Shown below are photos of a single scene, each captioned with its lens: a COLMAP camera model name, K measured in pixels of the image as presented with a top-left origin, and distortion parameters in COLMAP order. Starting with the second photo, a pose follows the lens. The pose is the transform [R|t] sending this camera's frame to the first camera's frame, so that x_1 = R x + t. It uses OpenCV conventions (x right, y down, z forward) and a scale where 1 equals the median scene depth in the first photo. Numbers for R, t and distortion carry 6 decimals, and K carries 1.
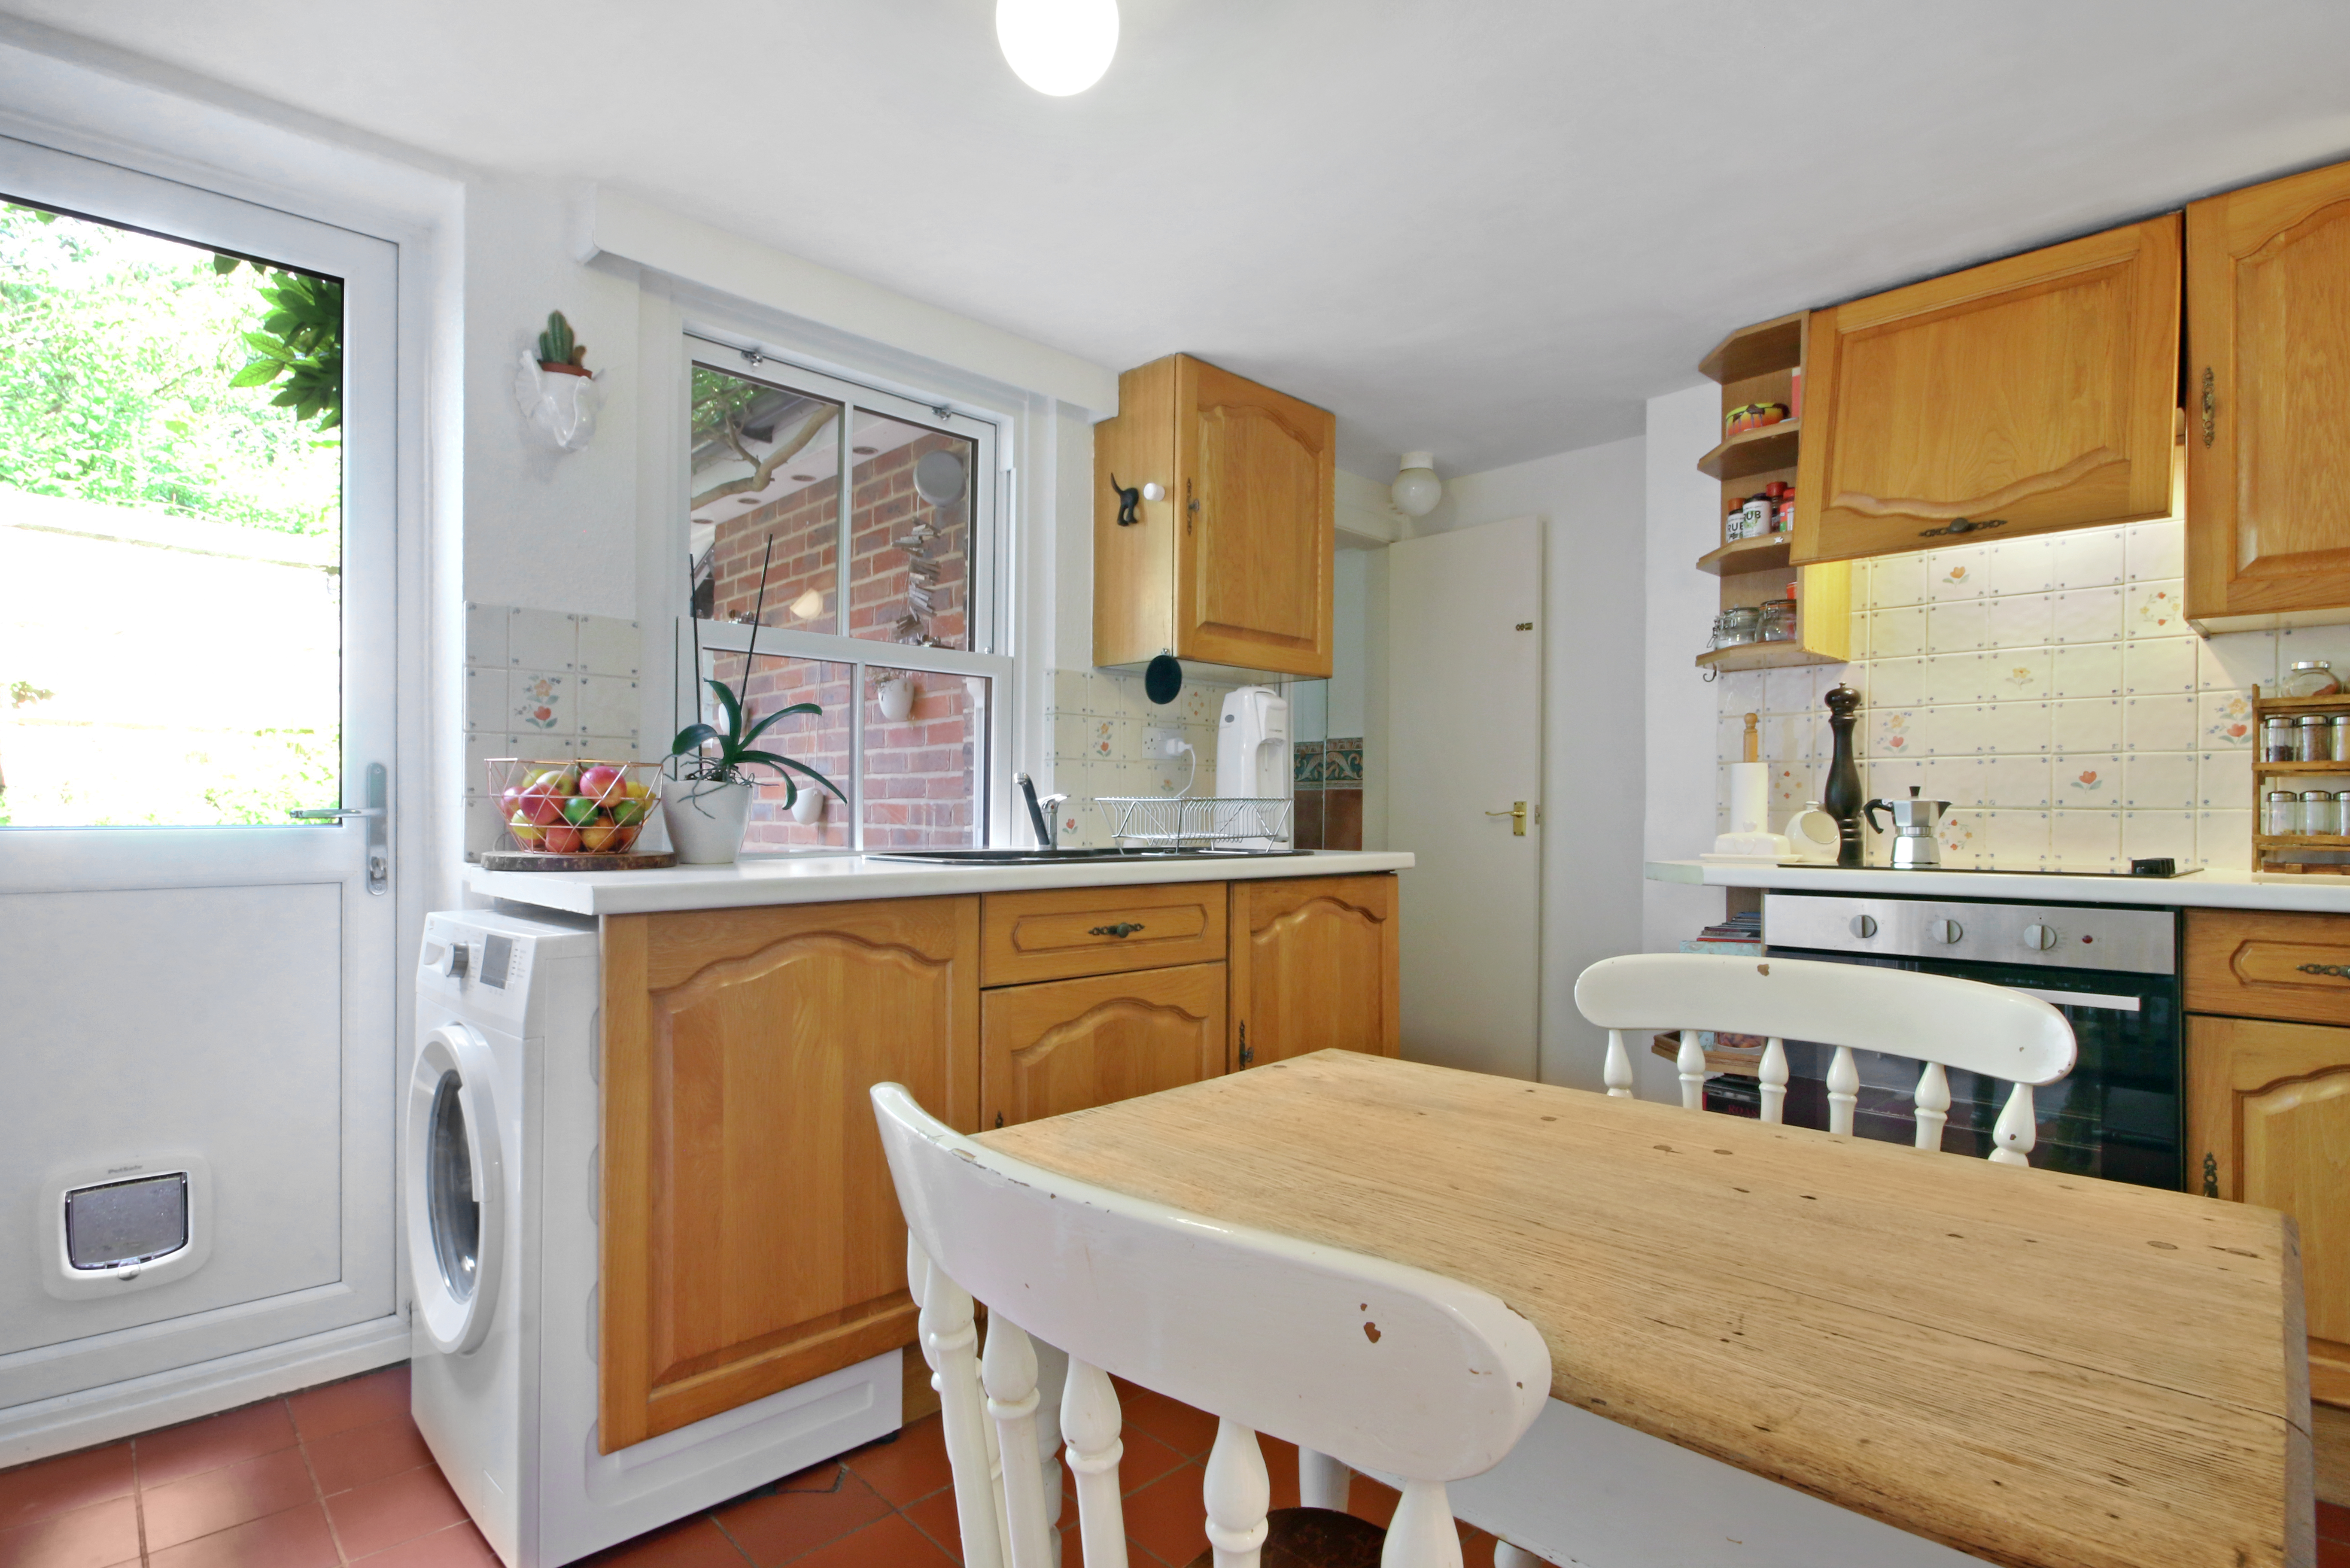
lens RADIAL K [[1164.1, 0, 1175.8], [0, 1164.1, 826.9], [0, 0, 1]] dist [-0.002675, -0.001055]
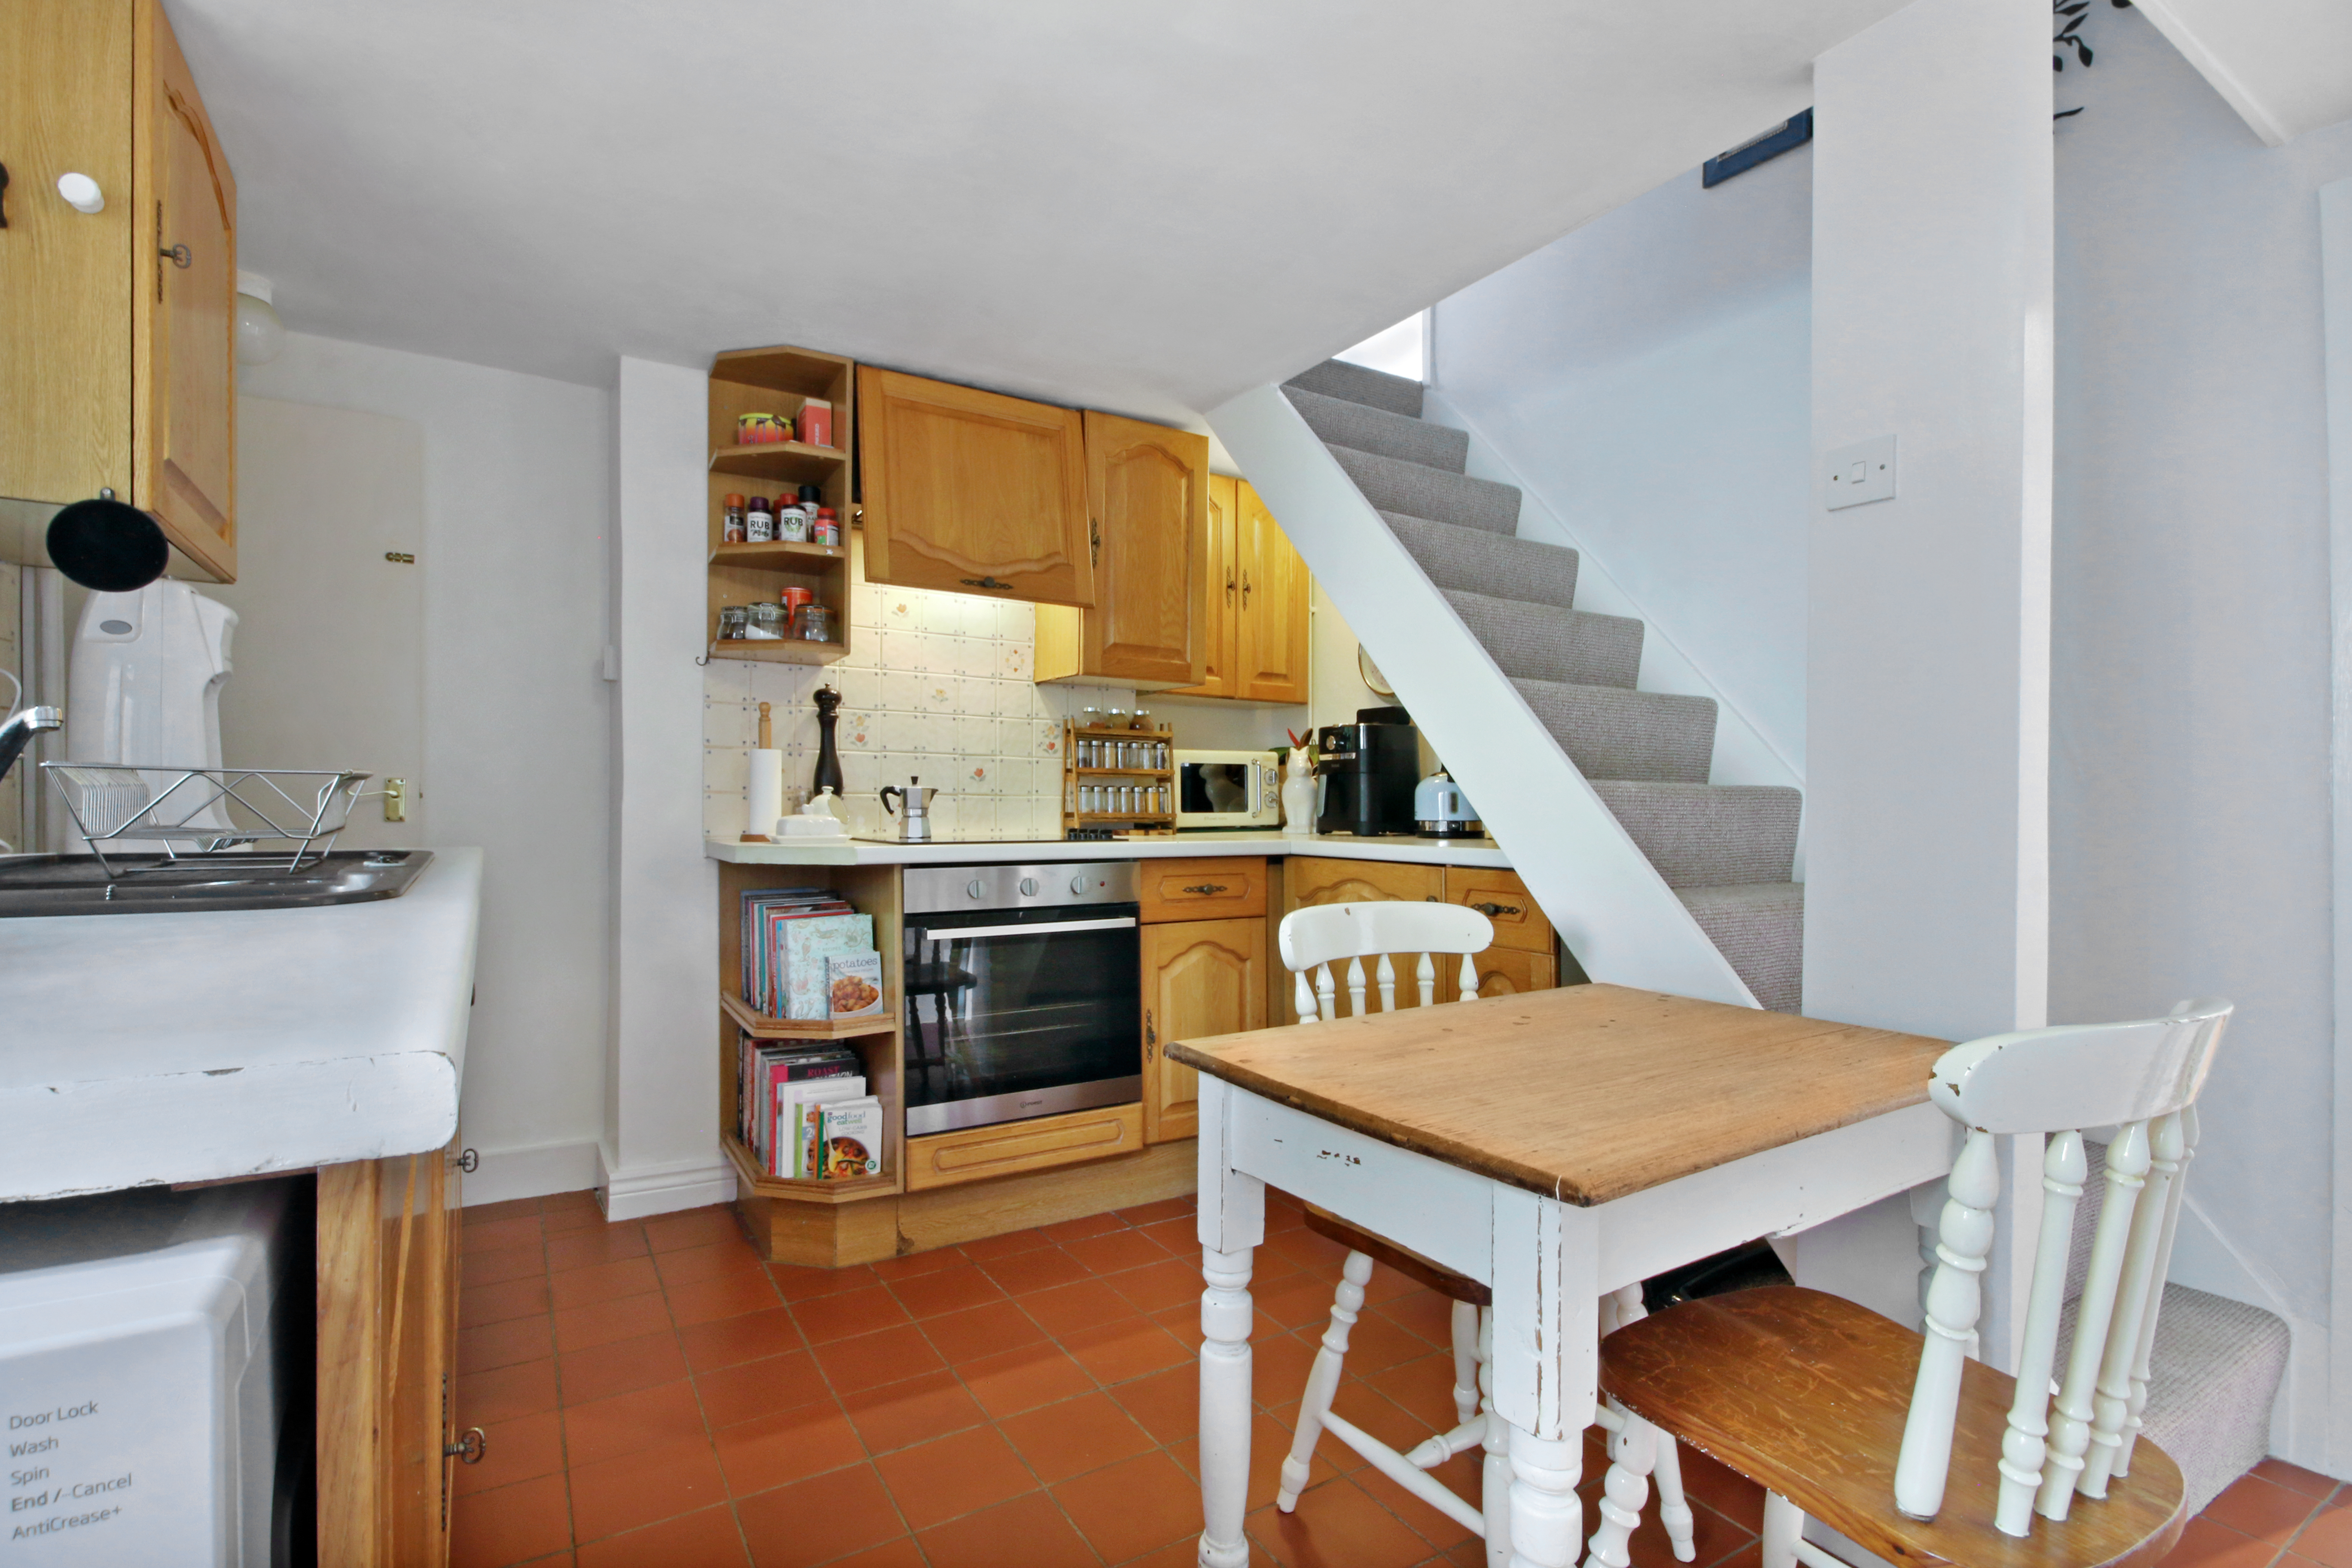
lens RADIAL K [[1108.6, 0, 1176.0], [0, 1108.6, 784.0], [0, 0, 1]] dist [-0.000573, -0.000031]
pose [[0.220462, 0.013153, 0.975307, -0.533127], [0.001283, 0.999904, -0.013775, -0.010981], [-0.975395, 0.004288, 0.220424, 0.531514]]
